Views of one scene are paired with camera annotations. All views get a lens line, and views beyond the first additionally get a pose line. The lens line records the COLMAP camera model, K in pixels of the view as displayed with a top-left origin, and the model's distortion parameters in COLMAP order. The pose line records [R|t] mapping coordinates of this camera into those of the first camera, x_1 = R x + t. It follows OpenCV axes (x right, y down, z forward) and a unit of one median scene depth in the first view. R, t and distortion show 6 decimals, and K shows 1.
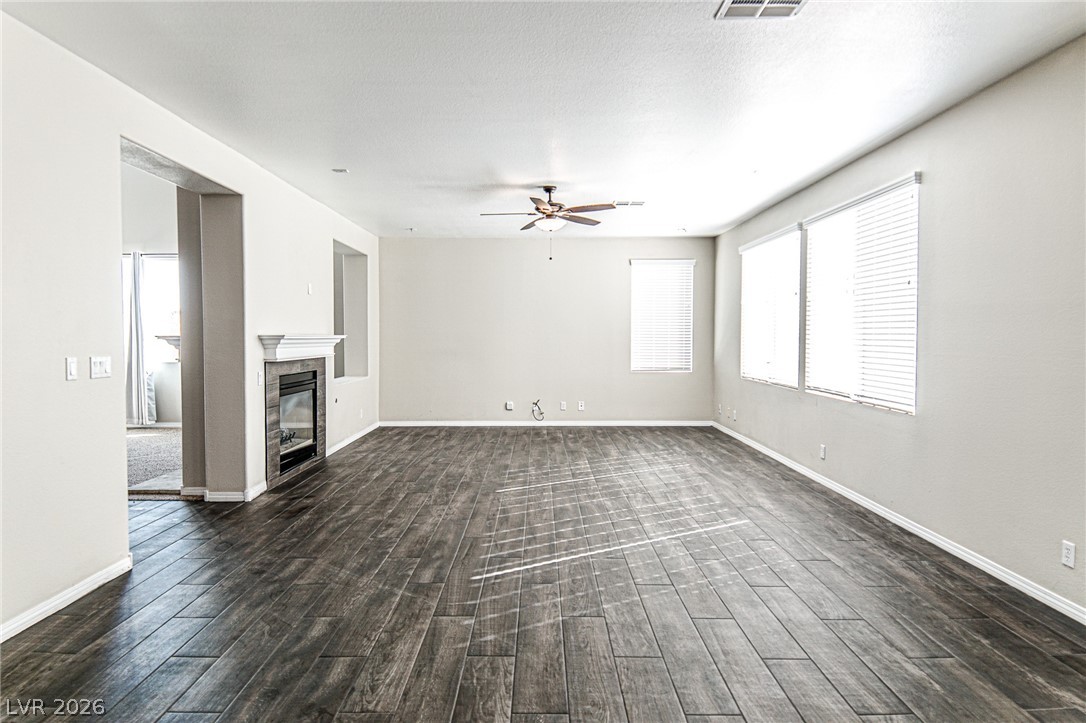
lens RADIAL K [[659.0, 0, 525.4], [0, 659.0, 357.3], [0, 0, 1]] dist [0.072580, -0.083578]
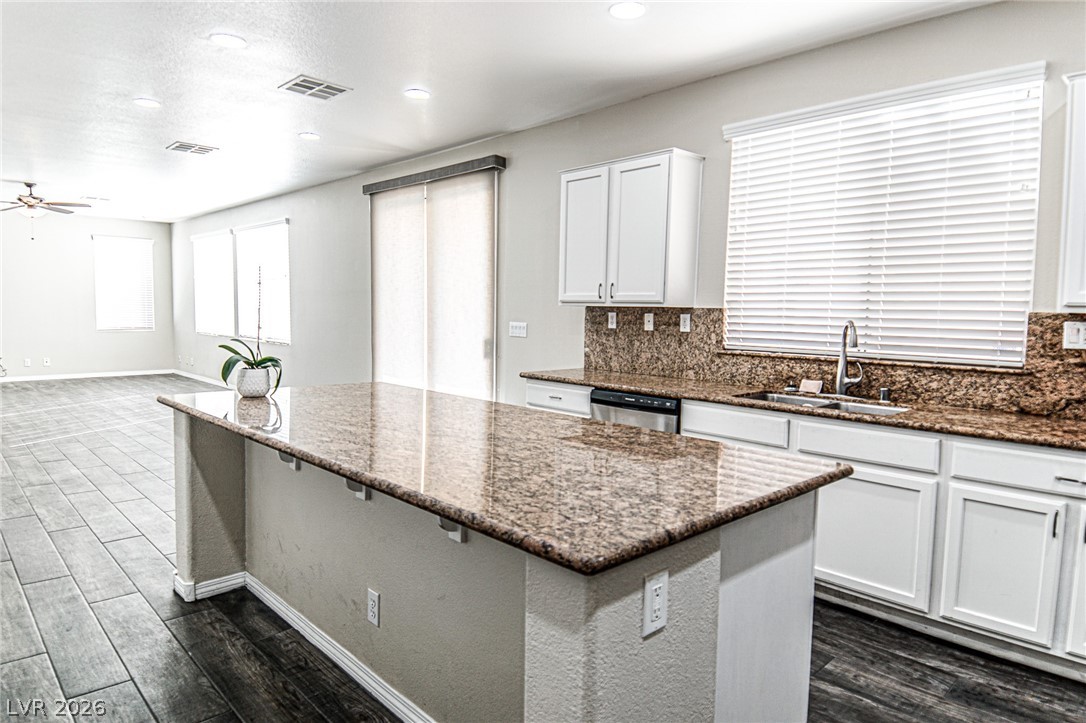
lens RADIAL K [[659.0, 0, 535.9], [0, 659.0, 355.2], [0, 0, 1]] dist [0.072580, -0.083578]
pose [[0.712947, -0.040435, 0.700052, -0.223026], [0.007981, 0.998739, 0.049559, 0.023239], [-0.701173, -0.029746, 0.712370, -0.750082]]
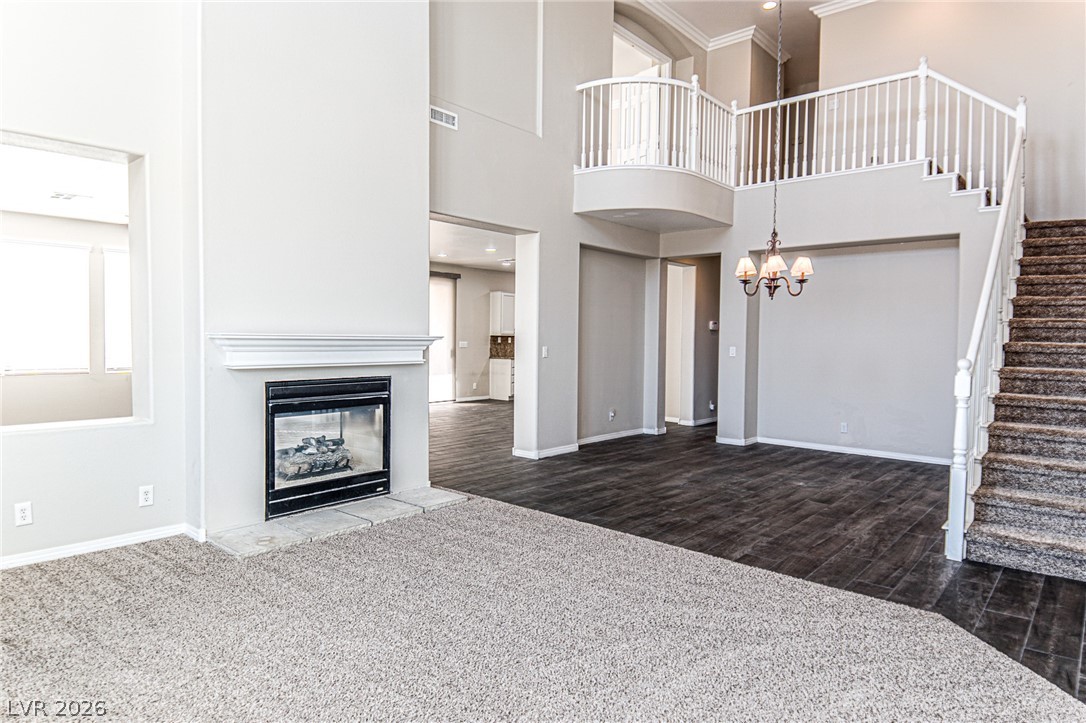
lens RADIAL K [[659.0, 0, 536.0], [0, 659.0, 357.7], [0, 0, 1]] dist [0.072580, -0.083578]
pose [[-0.763925, -0.030341, 0.644591, -1.398943], [0.008956, 0.998299, 0.057604, -0.061015], [-0.645243, 0.049778, -0.762354, 1.805067]]
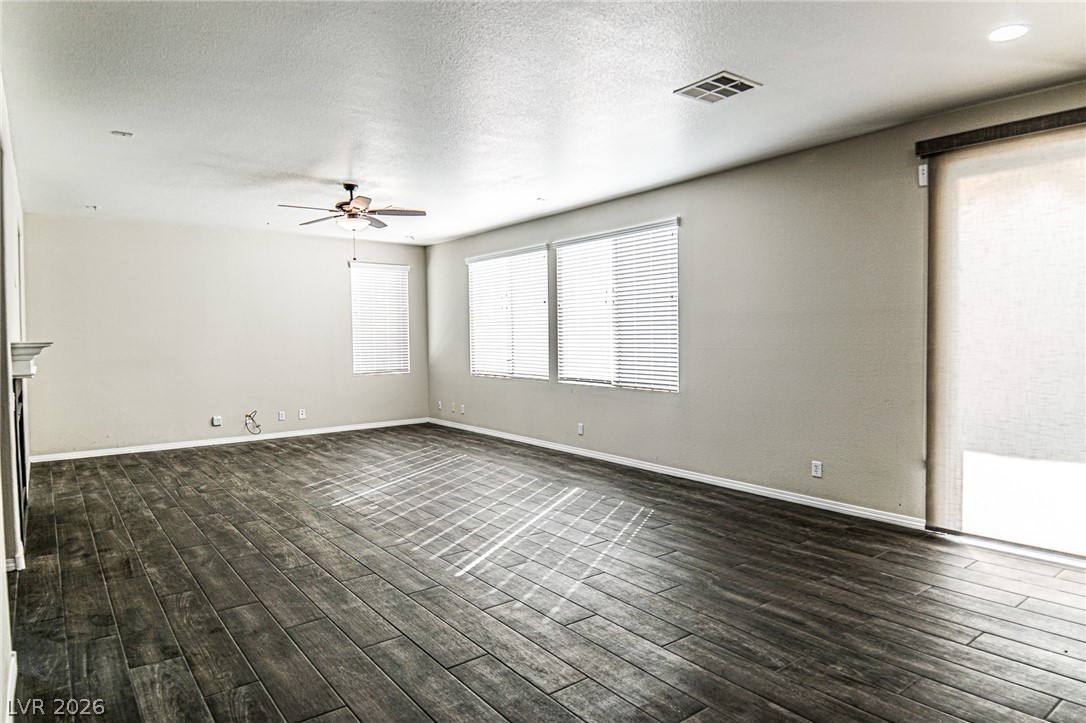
lens RADIAL K [[659.0, 0, 541.0], [0, 659.0, 359.4], [0, 0, 1]] dist [0.072580, -0.083578]
pose [[0.790877, -0.031378, 0.611170, -0.420033], [0.032728, 0.999424, 0.008960, -0.002996], [-0.611100, 0.012916, 0.791448, 0.076655]]
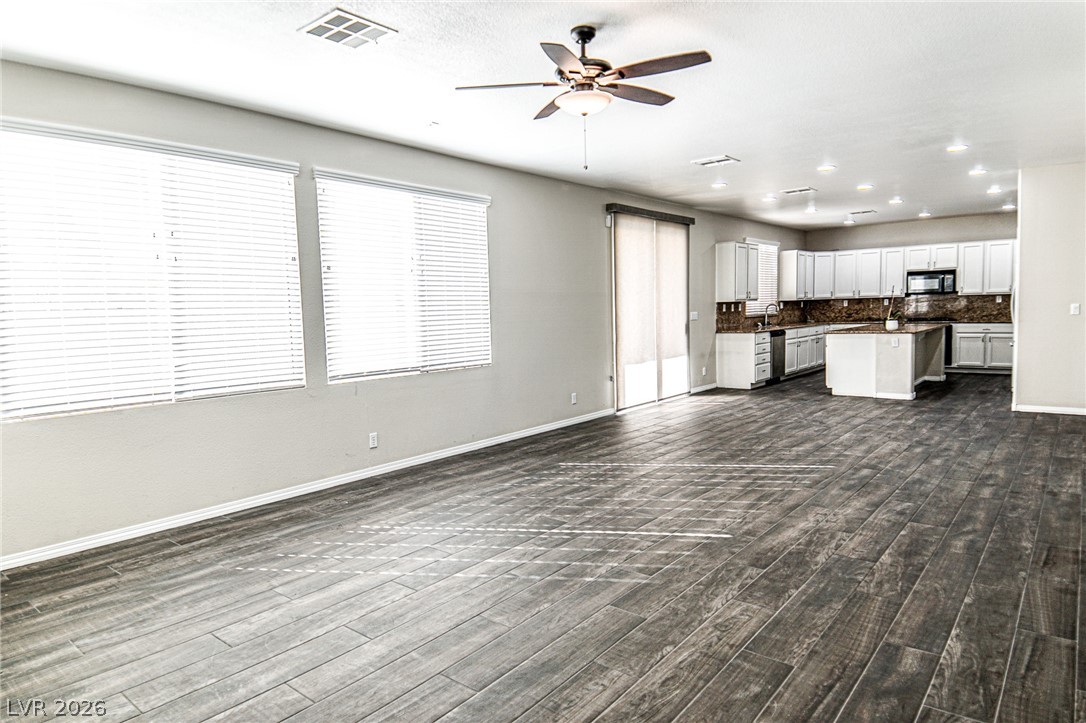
lens RADIAL K [[659.0, 0, 528.9], [0, 659.0, 367.2], [0, 0, 1]] dist [0.072580, -0.083578]
pose [[-0.780915, -0.037488, 0.623511, -0.334541], [0.045481, 0.992136, 0.116613, -0.063753], [-0.622979, 0.119422, -0.773069, 1.804278]]
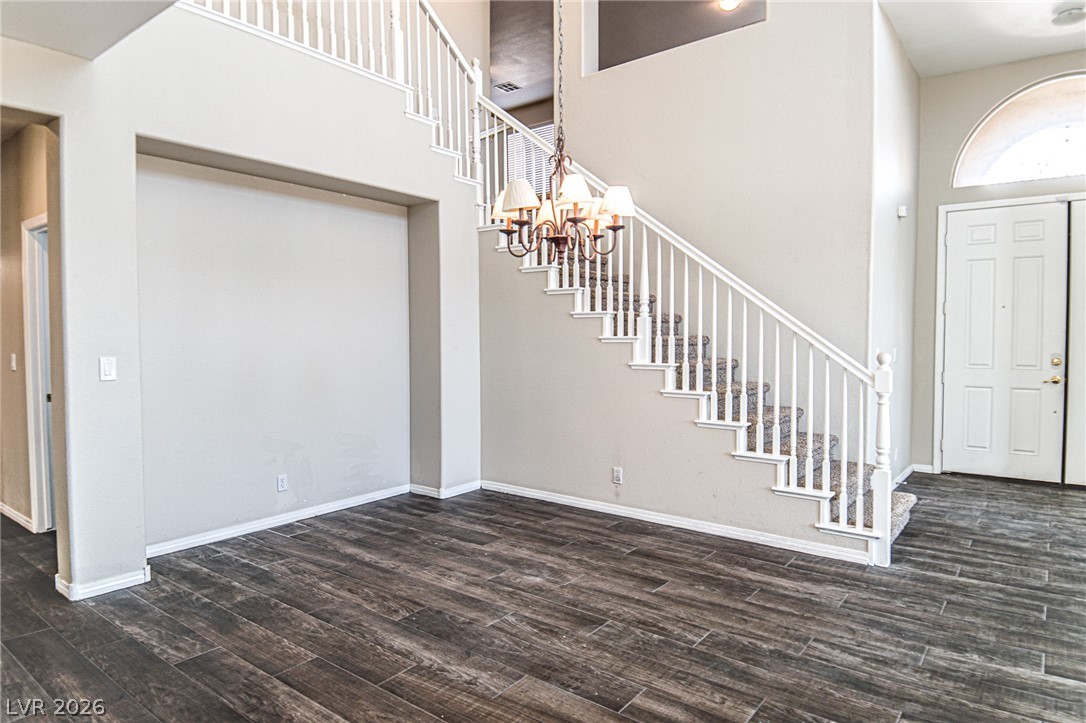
lens RADIAL K [[659.0, 0, 545.0], [0, 659.0, 360.7], [0, 0, 1]] dist [0.072580, -0.083578]
pose [[-0.588805, 0.038064, -0.807378, -0.454336], [-0.021011, 0.997832, 0.062366, -0.039276], [0.808002, 0.053685, -0.586729, 1.013948]]
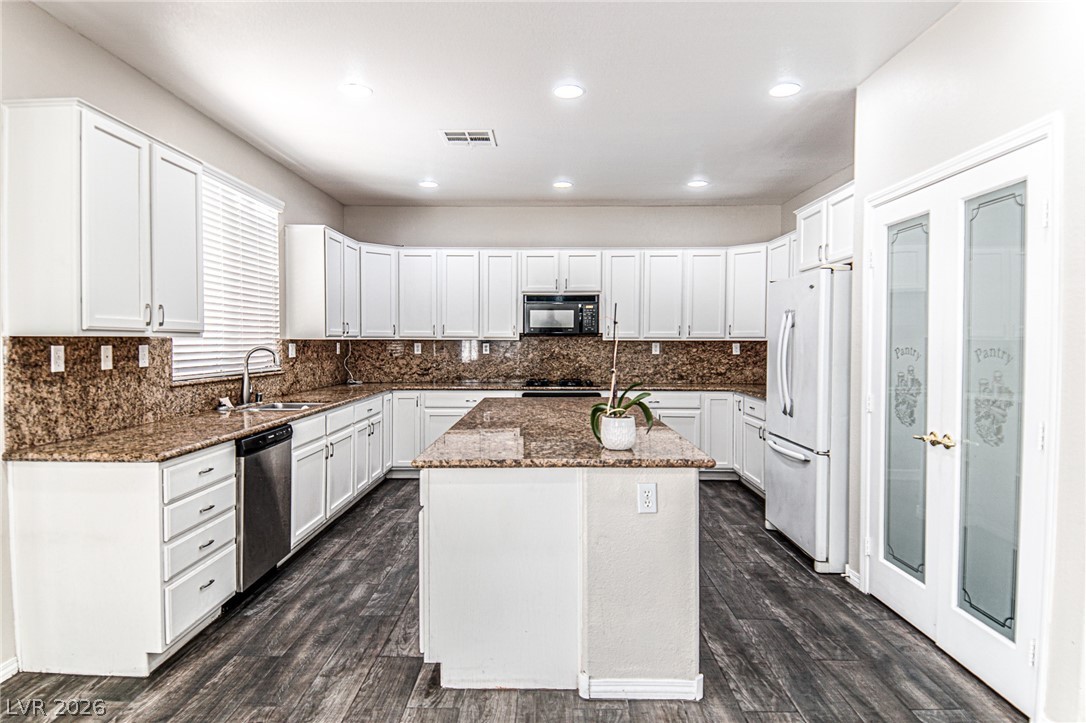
lens RADIAL K [[659.0, 0, 548.2], [0, 659.0, 354.5], [0, 0, 1]] dist [0.072580, -0.083578]
pose [[-0.999846, -0.005733, -0.016564, 0.080908], [-0.006620, 0.998520, 0.053990, -0.015286], [0.016230, 0.054091, -0.998404, 0.379532]]
